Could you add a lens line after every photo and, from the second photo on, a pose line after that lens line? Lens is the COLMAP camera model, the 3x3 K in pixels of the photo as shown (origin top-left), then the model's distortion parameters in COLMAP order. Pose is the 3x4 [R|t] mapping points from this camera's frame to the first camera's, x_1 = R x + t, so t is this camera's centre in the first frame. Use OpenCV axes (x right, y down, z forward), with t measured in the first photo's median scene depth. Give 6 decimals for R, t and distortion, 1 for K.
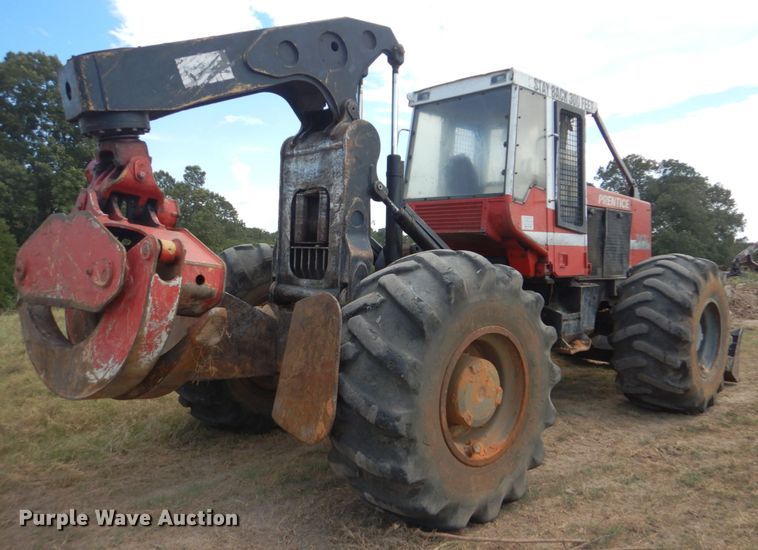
lens RADIAL K [[571.6, 0, 364.0], [0, 571.6, 285.4], [0, 0, 1]] dist [0.032771, 0.009485]
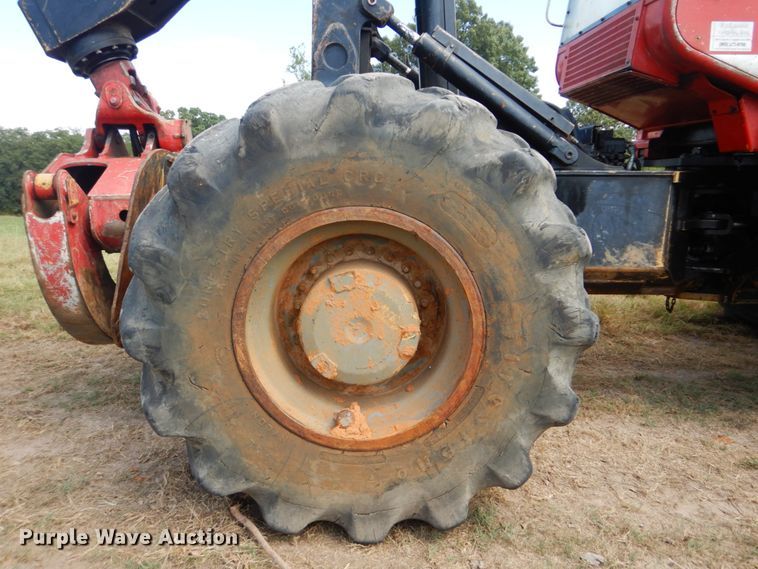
lens RADIAL K [[530.0, 0, 373.9], [0, 530.0, 284.8], [0, 0, 1]] dist [0.005980, -0.003817]
pose [[0.756328, 0.121850, -0.642744, 0.558512], [-0.032861, 0.988336, 0.148699, 0.068973], [0.653366, -0.091344, 0.751511, 0.638126]]
